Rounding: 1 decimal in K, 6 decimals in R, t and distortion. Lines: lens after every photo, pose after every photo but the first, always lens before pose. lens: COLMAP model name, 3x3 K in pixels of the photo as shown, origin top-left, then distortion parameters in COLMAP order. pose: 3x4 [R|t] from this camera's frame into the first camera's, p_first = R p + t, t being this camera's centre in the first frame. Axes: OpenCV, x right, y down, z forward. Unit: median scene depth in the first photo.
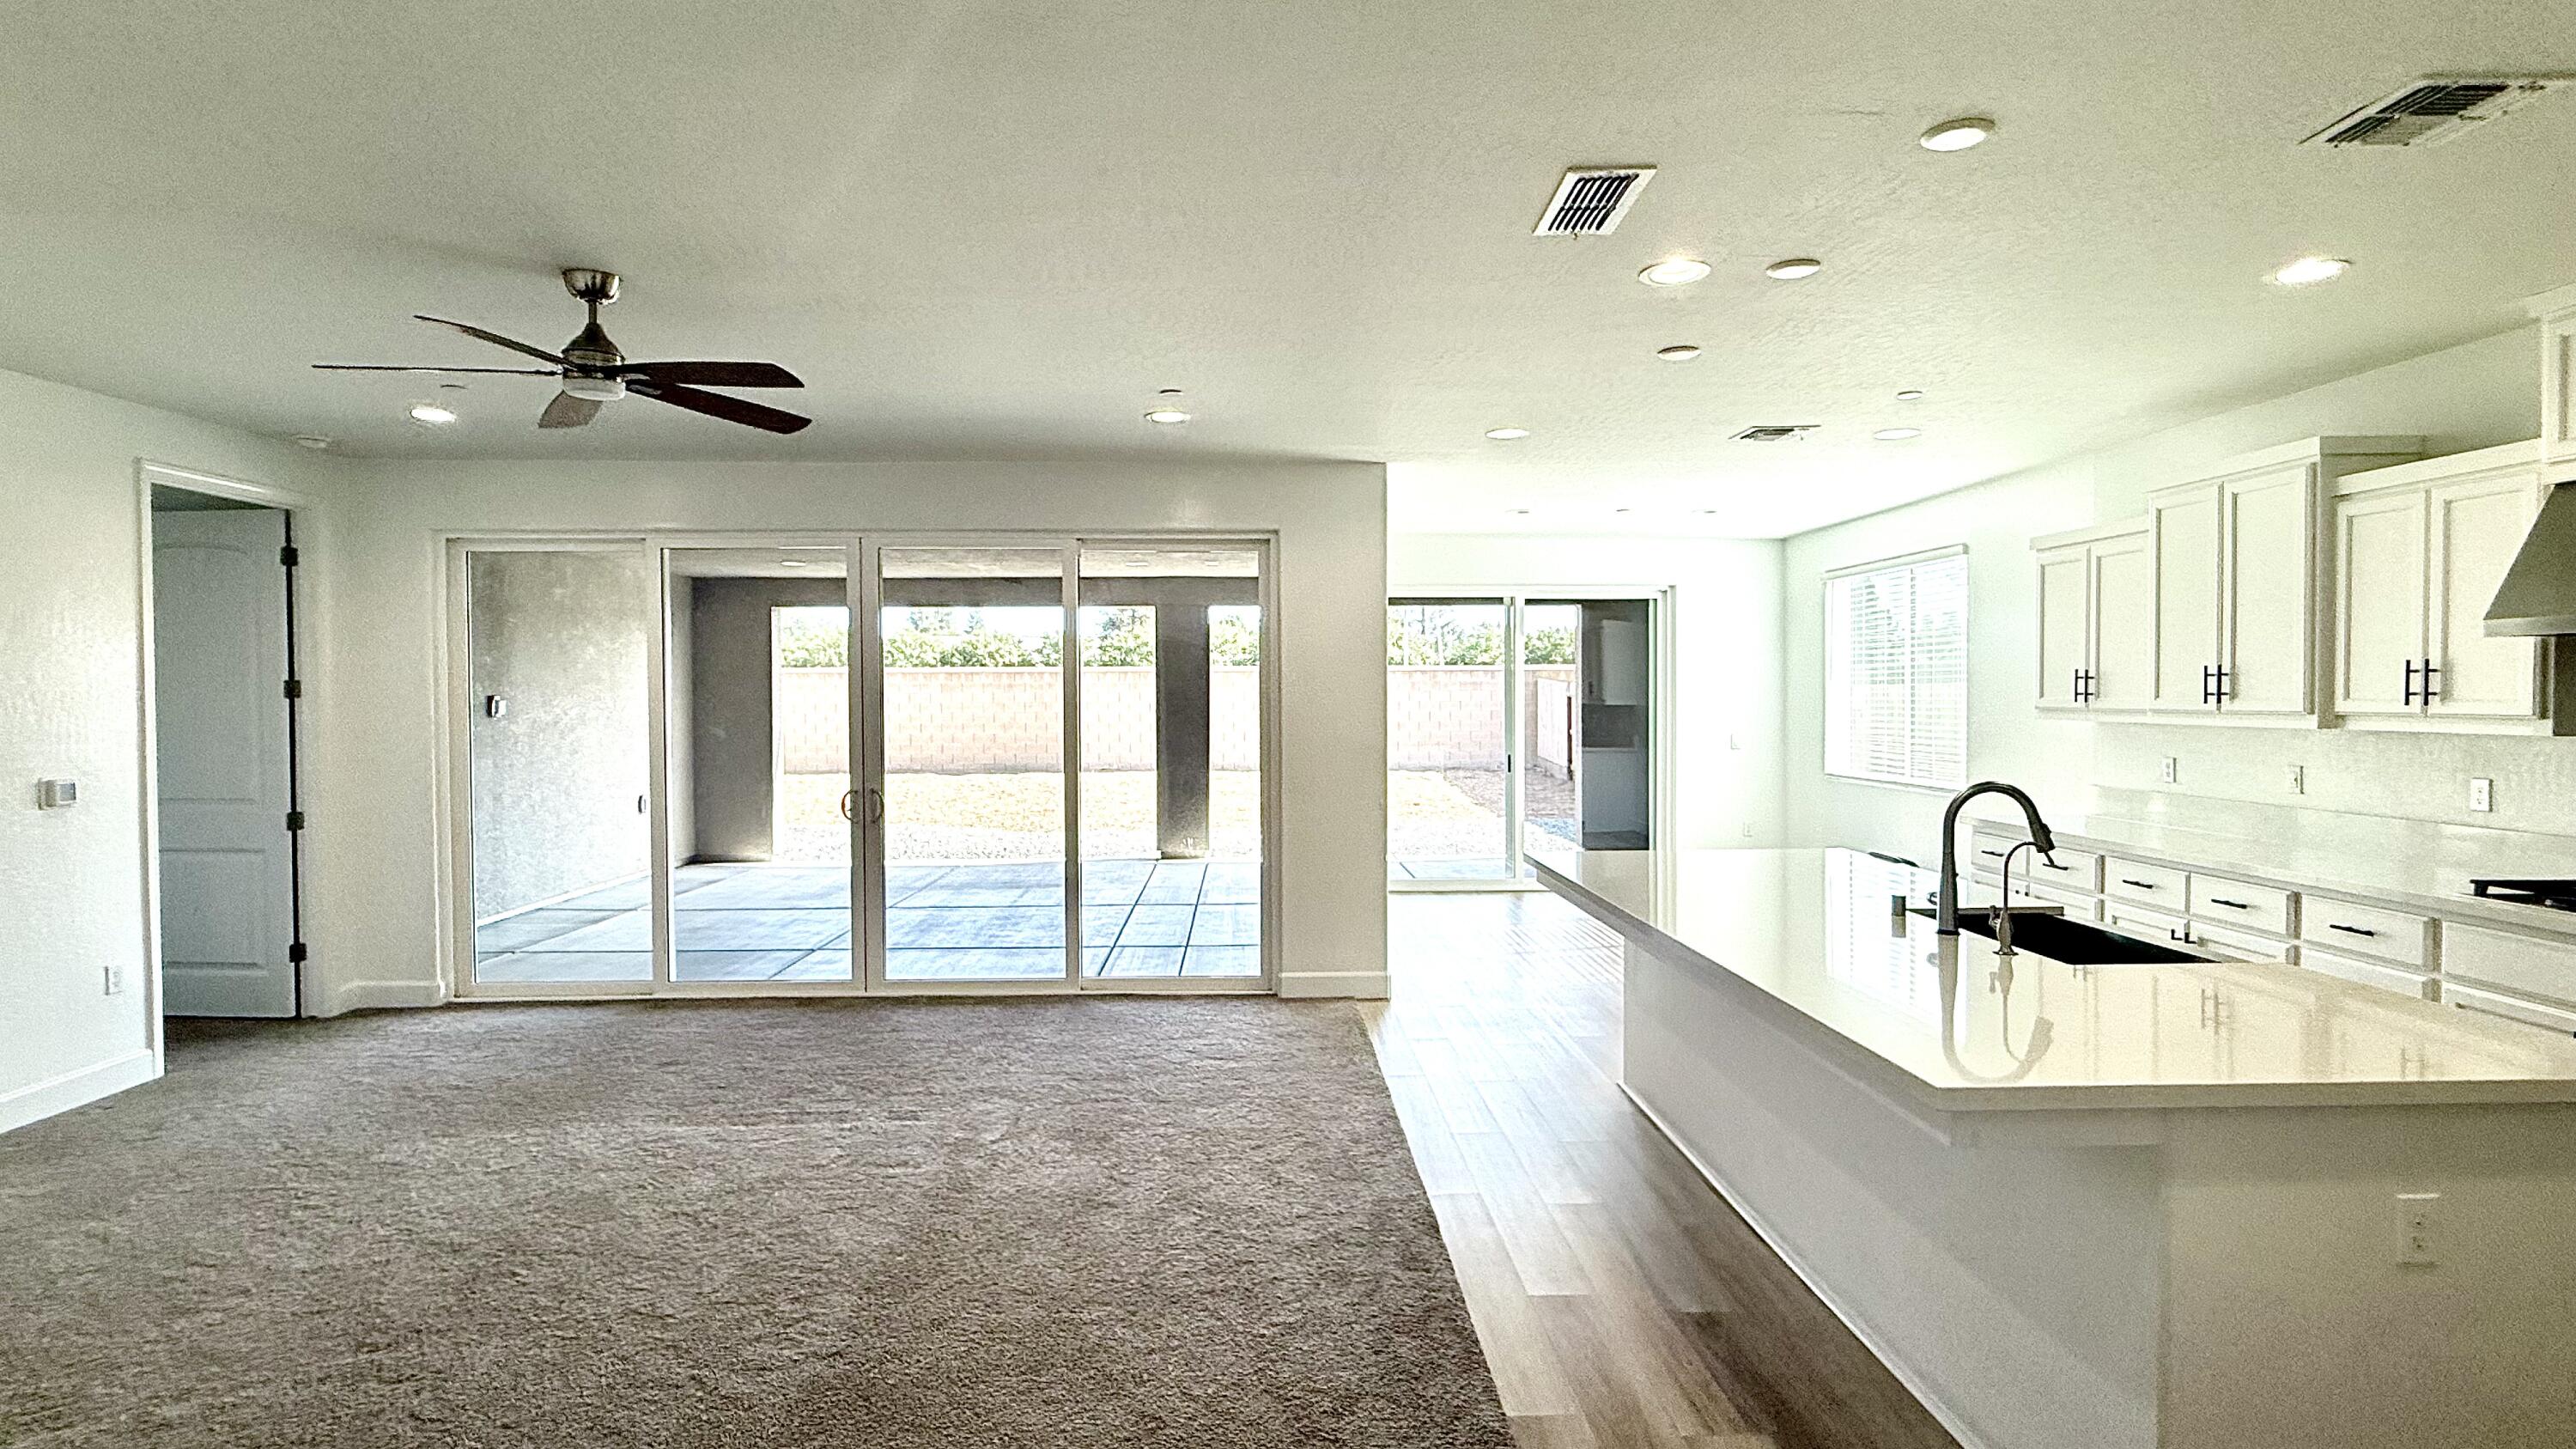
lens RADIAL K [[1272.9, 0, 1277.2], [0, 1272.9, 719.6], [0, 0, 1]] dist [0.004083, 0.000190]
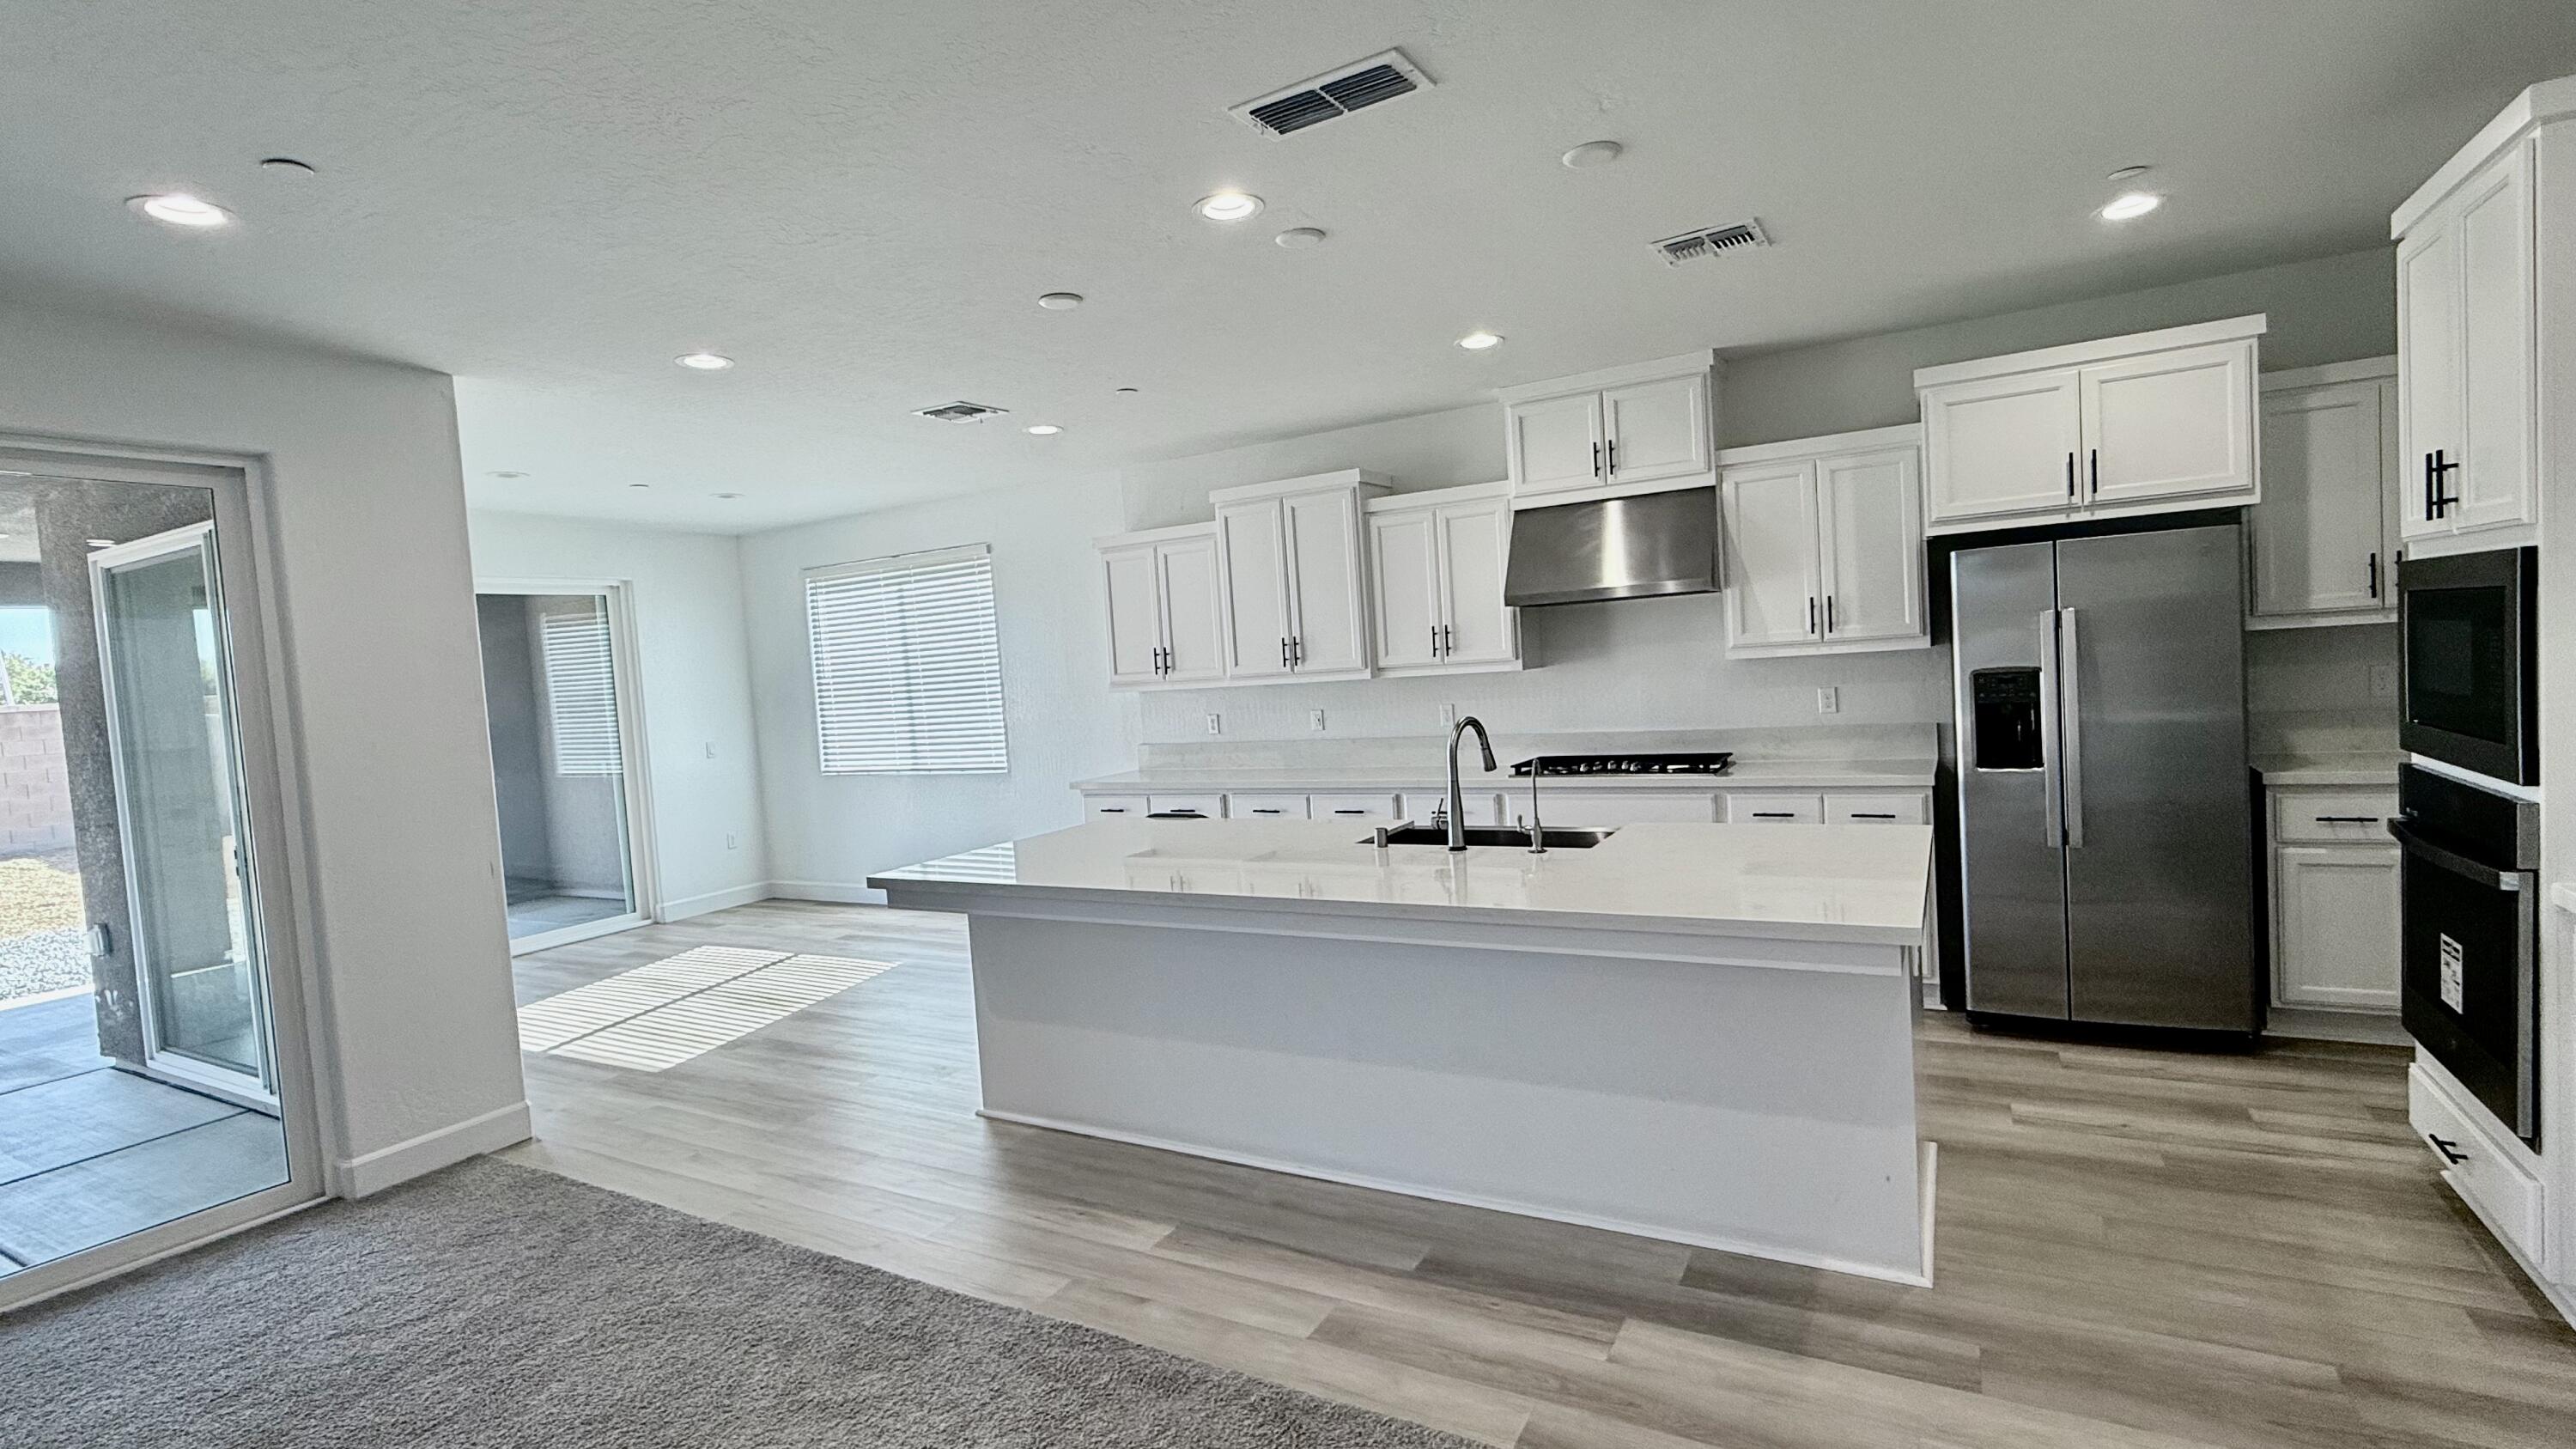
lens RADIAL K [[1177.5, 0, 1281.6], [0, 1177.5, 724.6], [0, 0, 1]] dist [0.000927, 0.000037]
pose [[0.518861, -0.077121, 0.851373, -0.359200], [0.083016, 0.995761, 0.039607, -0.001938], [-0.850818, 0.050127, 0.523064, 0.437740]]
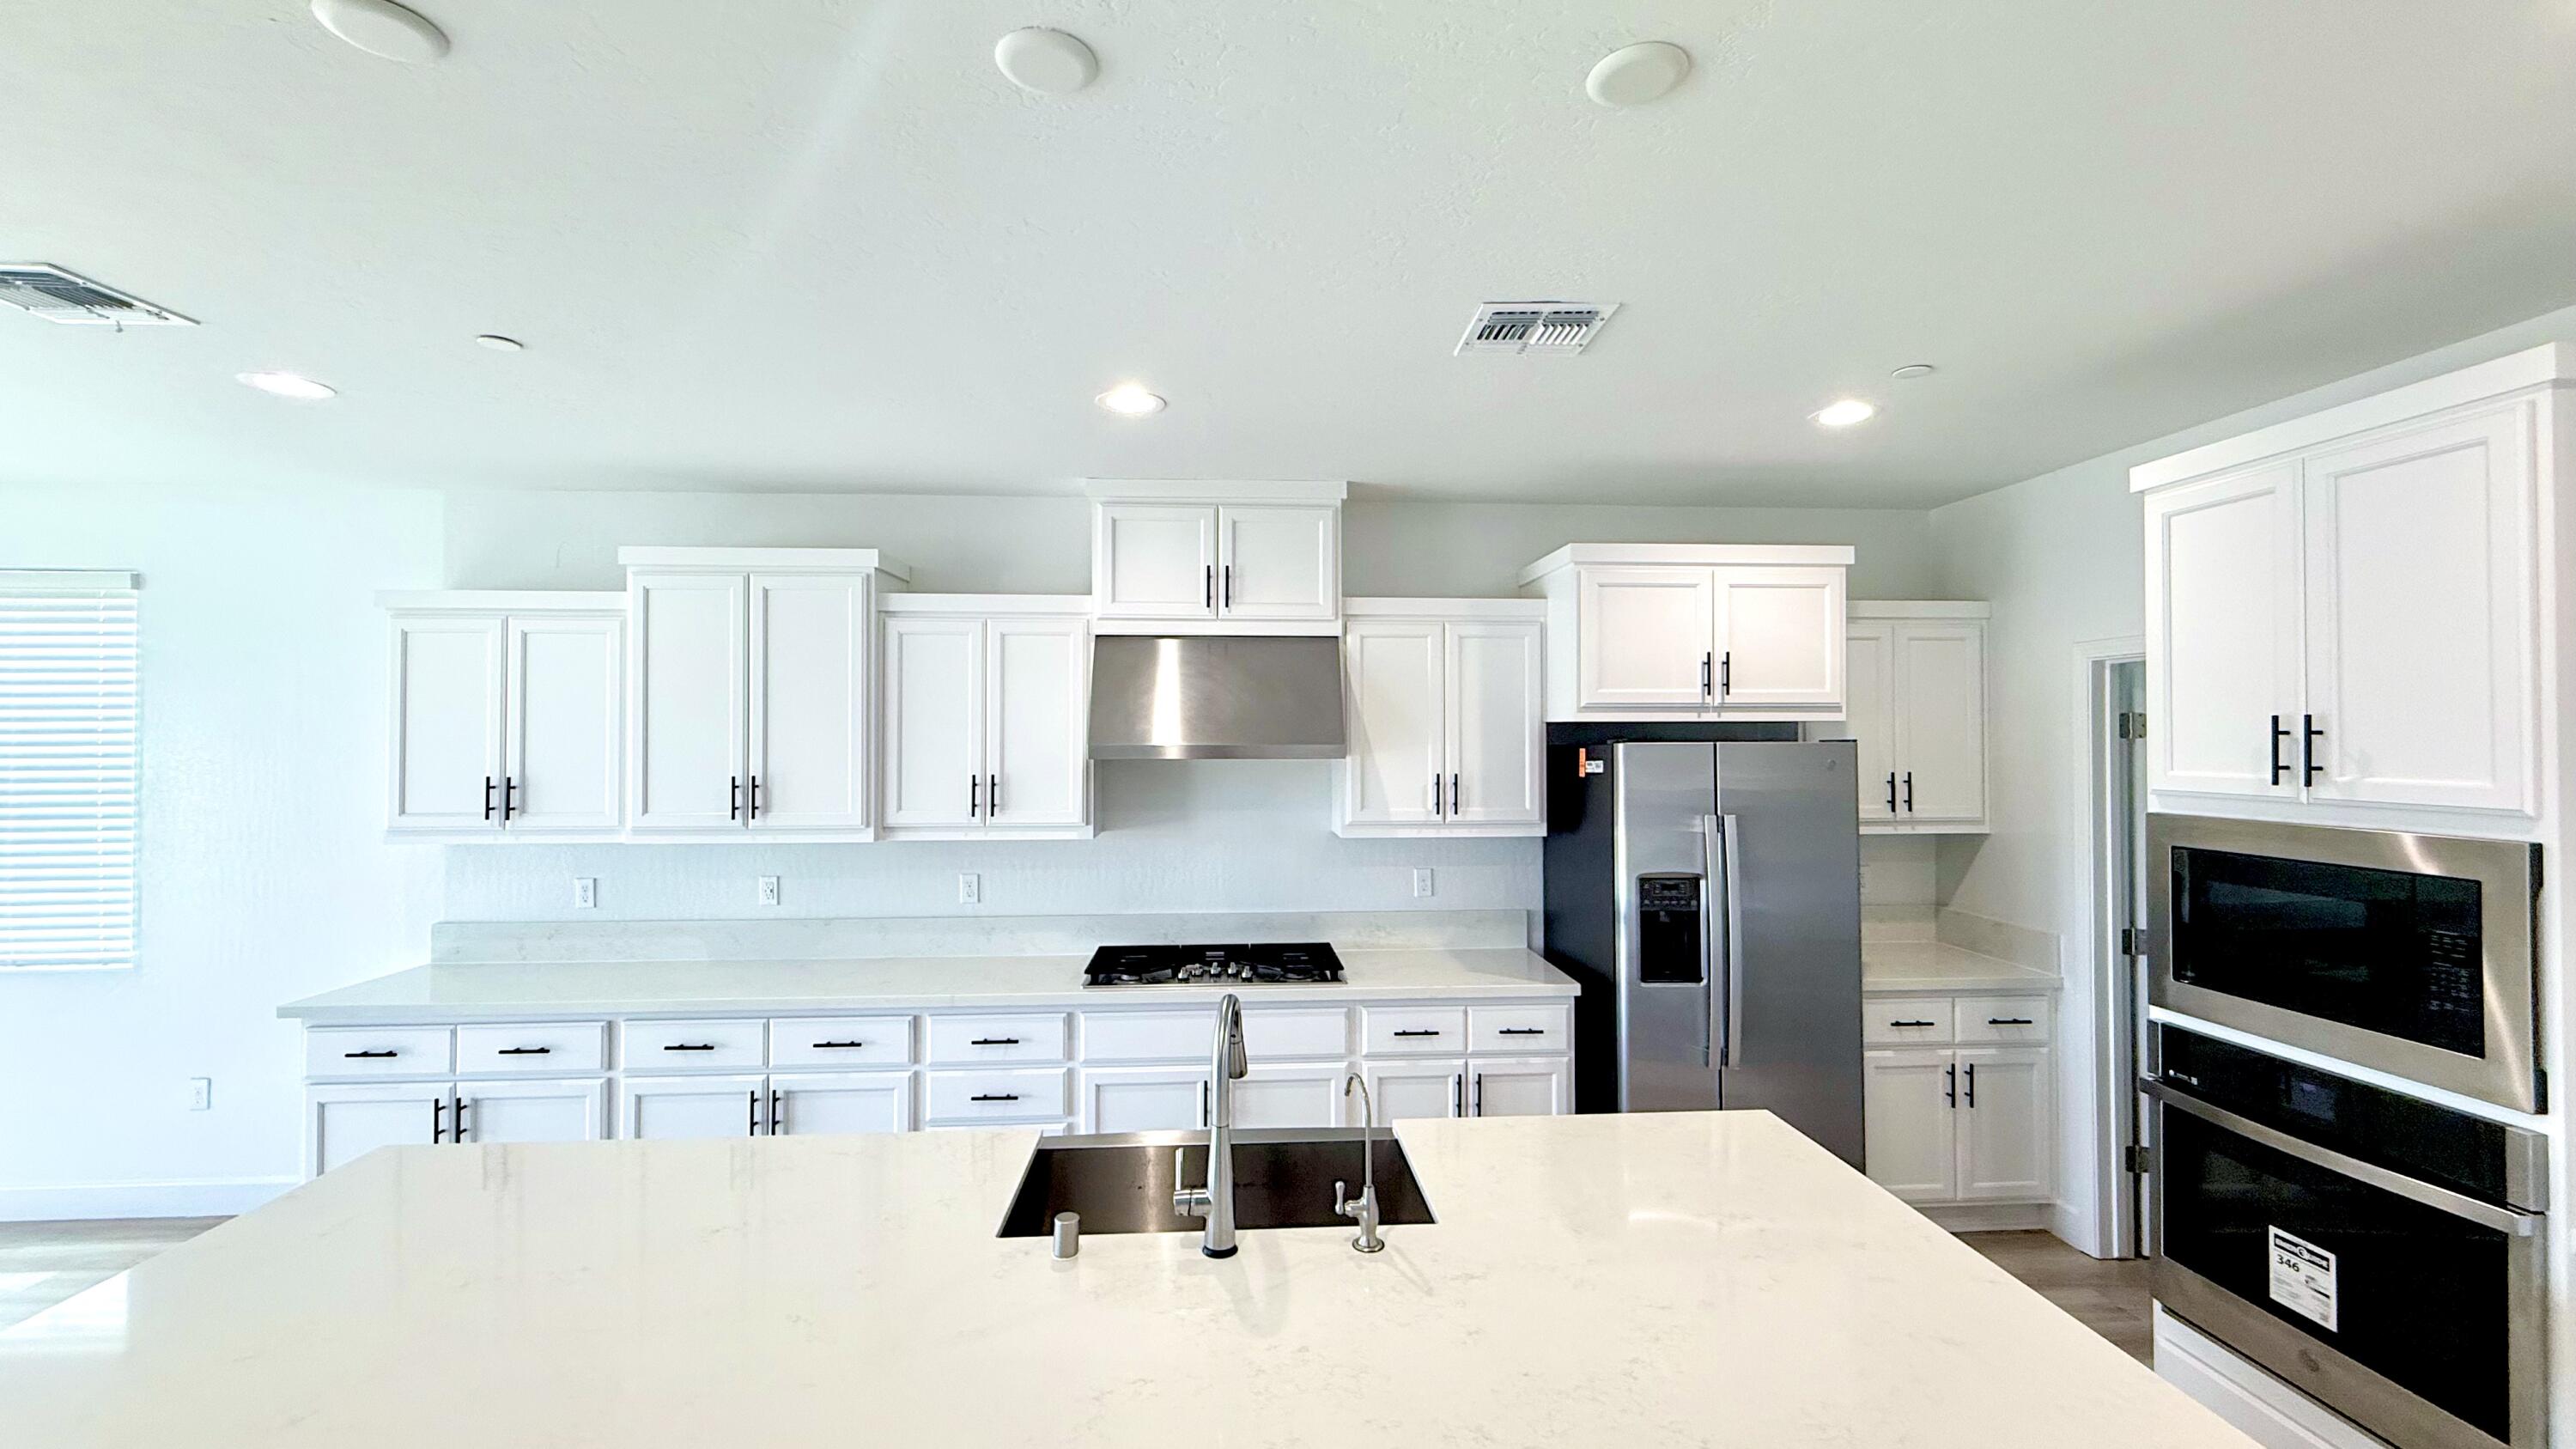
lens RADIAL K [[1041.6, 0, 1292.8], [0, 1041.6, 718.9], [0, 0, 1]] dist [-0.001280, 0.000314]
pose [[-0.038723, 0.023445, 0.998975, -0.009756], [0.023211, 0.999476, -0.022557, -0.066645], [-0.998980, 0.022314, -0.039247, 0.748942]]
